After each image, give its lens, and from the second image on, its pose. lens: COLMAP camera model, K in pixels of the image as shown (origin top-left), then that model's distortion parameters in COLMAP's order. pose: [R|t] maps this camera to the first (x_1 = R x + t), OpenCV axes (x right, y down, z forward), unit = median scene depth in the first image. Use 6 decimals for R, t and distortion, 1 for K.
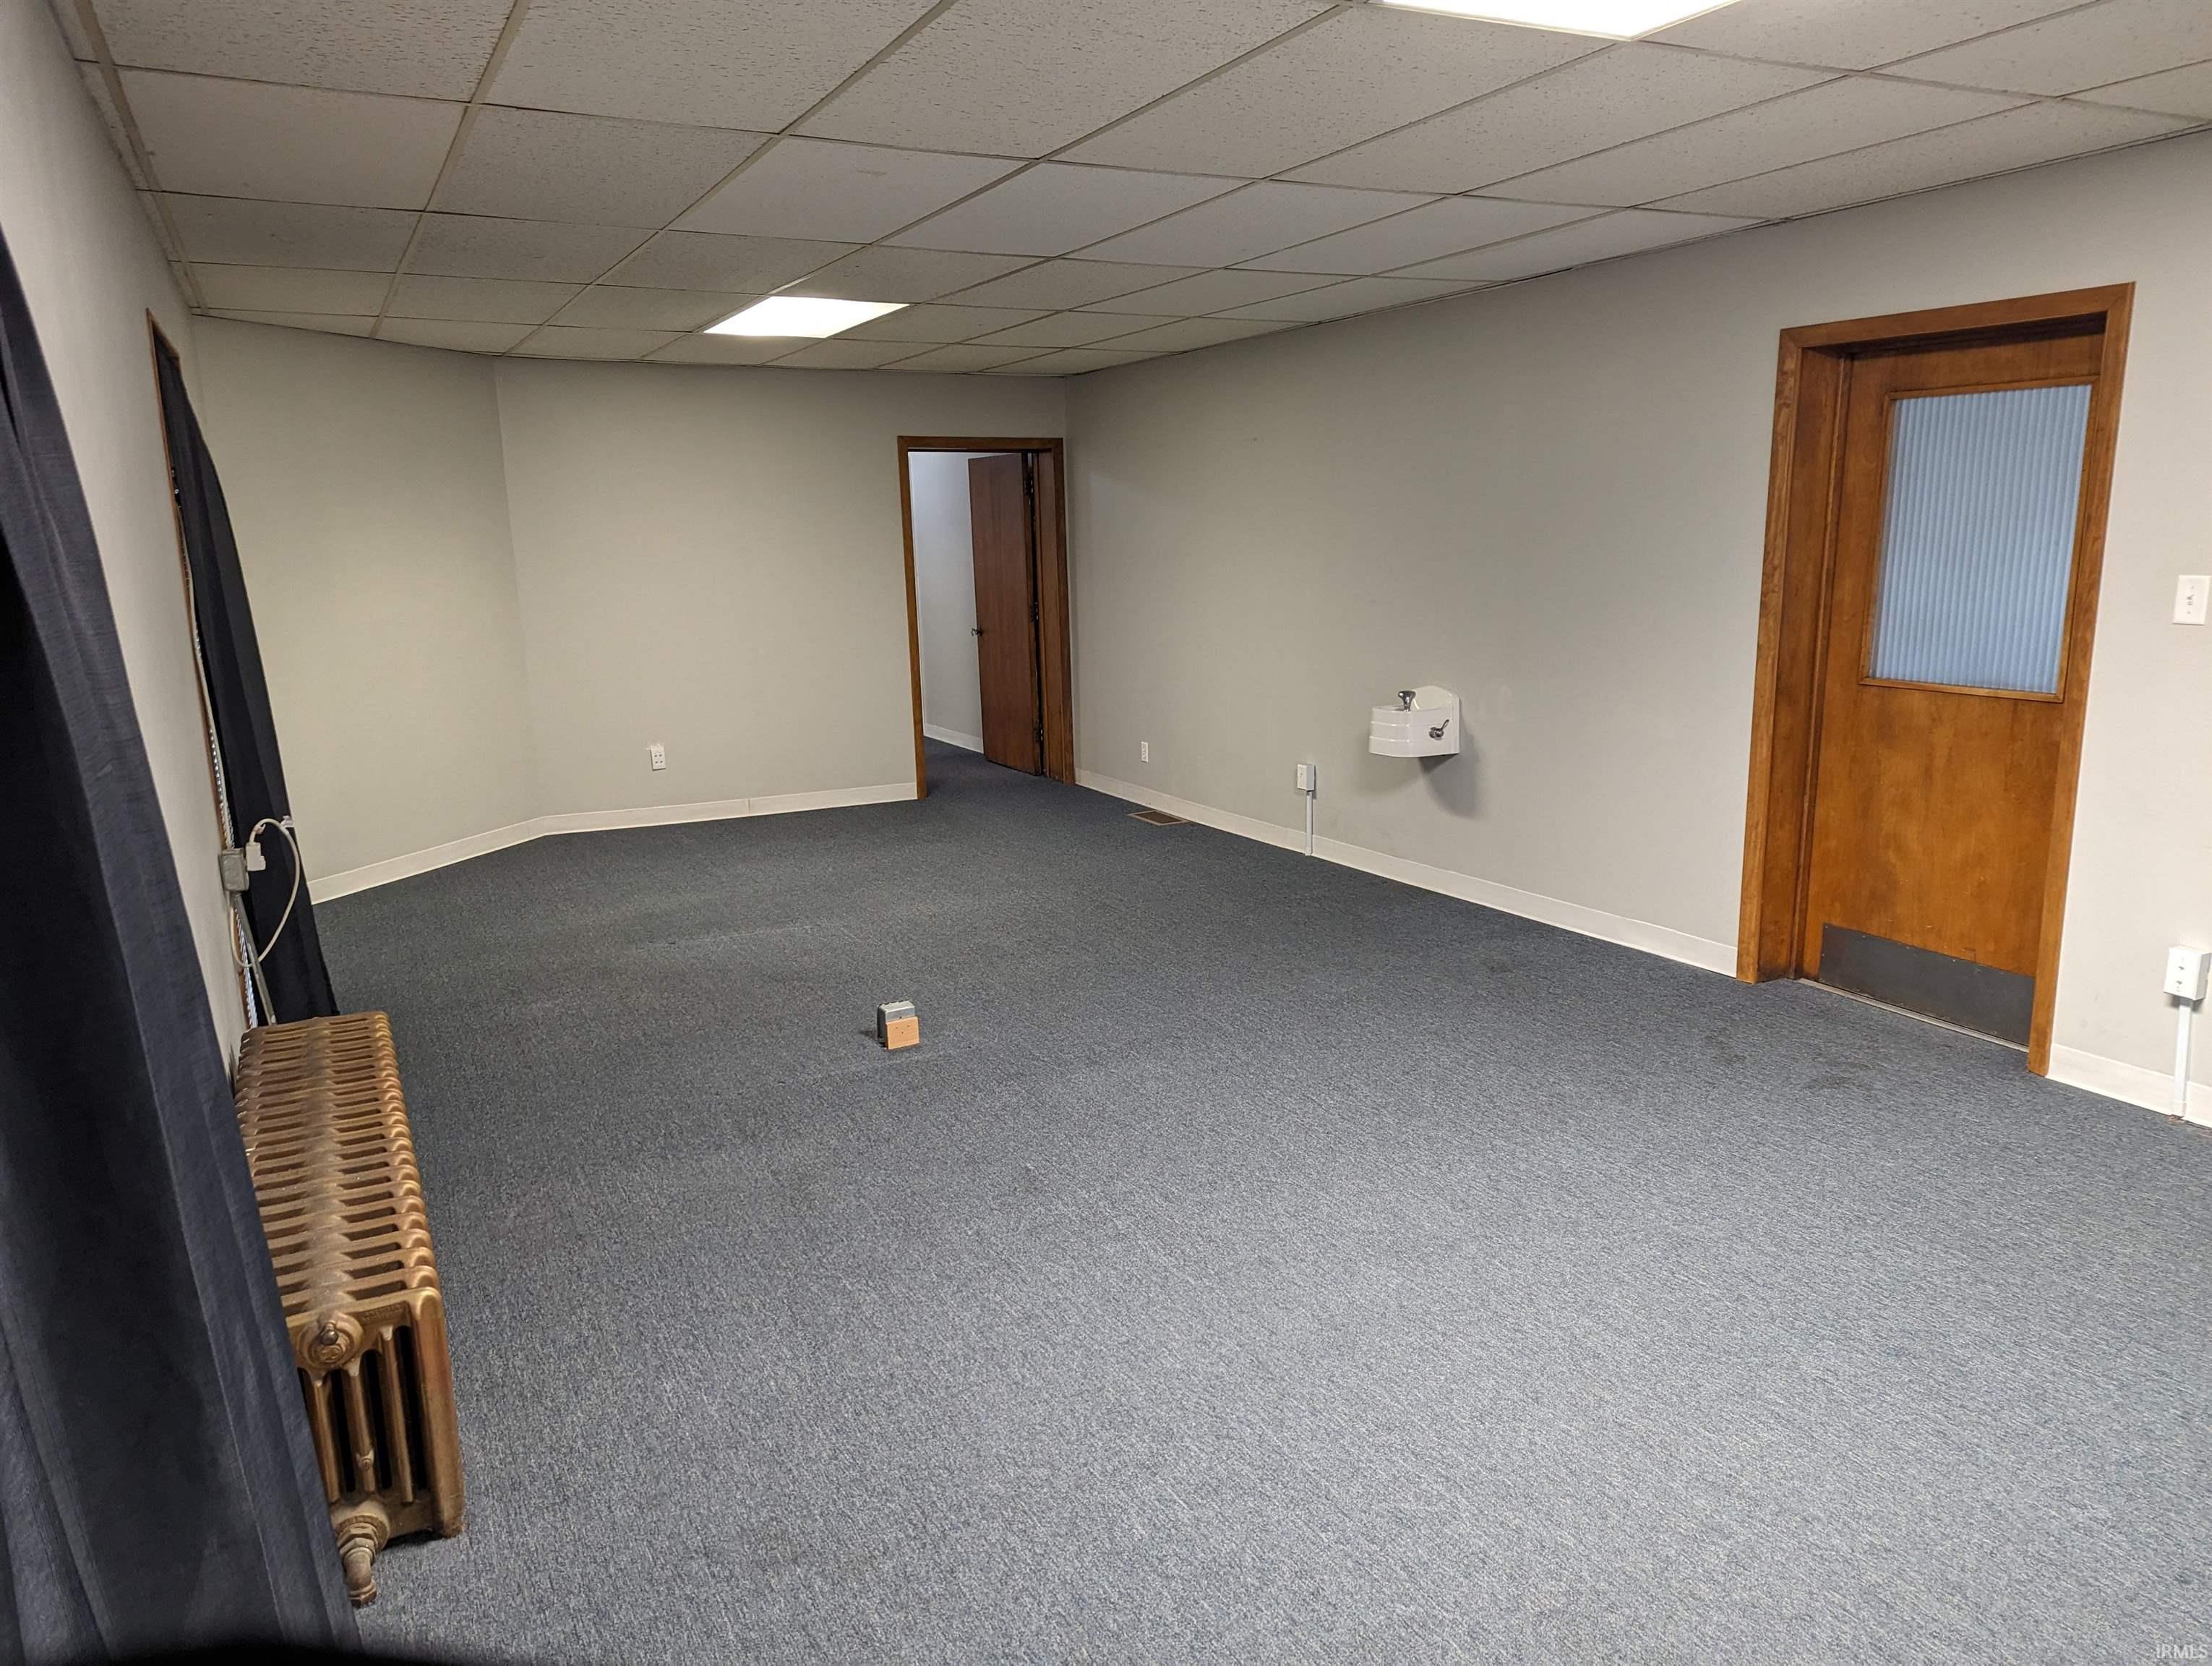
lens RADIAL K [[1553.0, 0, 1151.0], [0, 1553.0, 828.5], [0, 0, 1]] dist [0.075543, -0.079352]
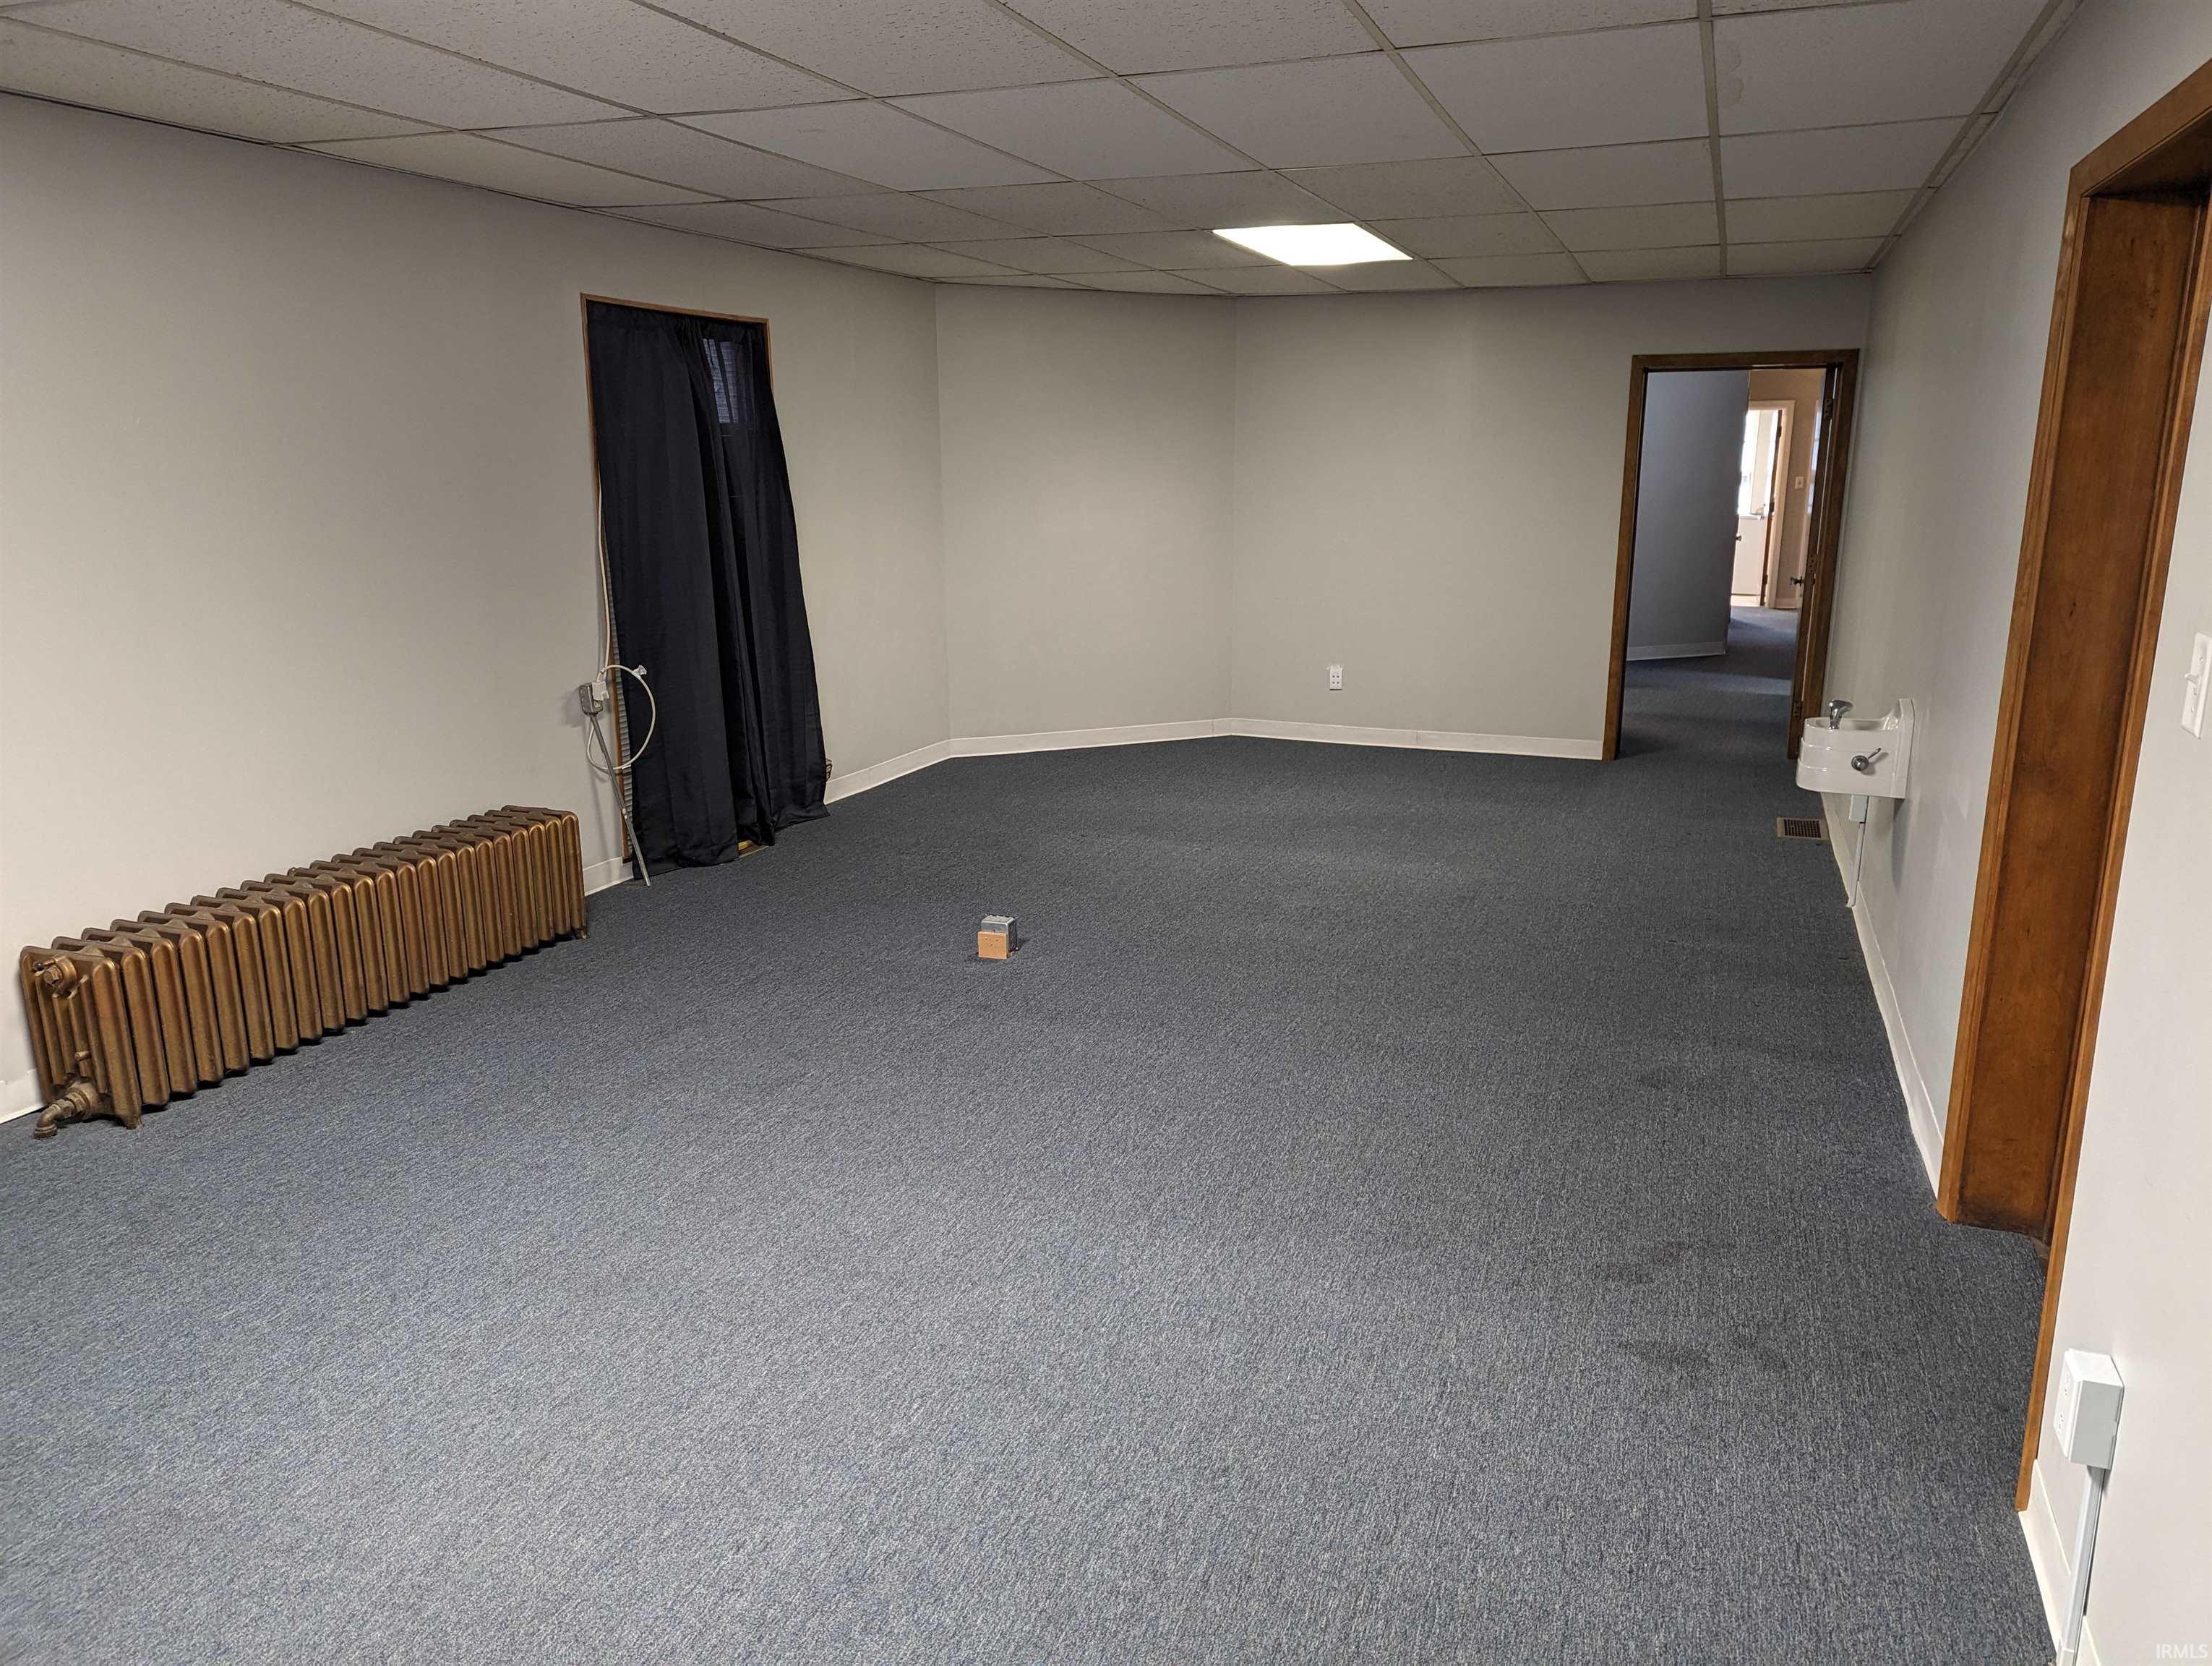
lens RADIAL K [[1553.0, 0, 1151.0], [0, 1553.0, 828.5], [0, 0, 1]] dist [0.075543, -0.079352]
pose [[0.661673, 0.193714, -0.724337, 0.604409], [-0.157163, 0.980421, 0.118633, -0.081392], [0.733136, 0.035343, 0.679163, 0.327158]]
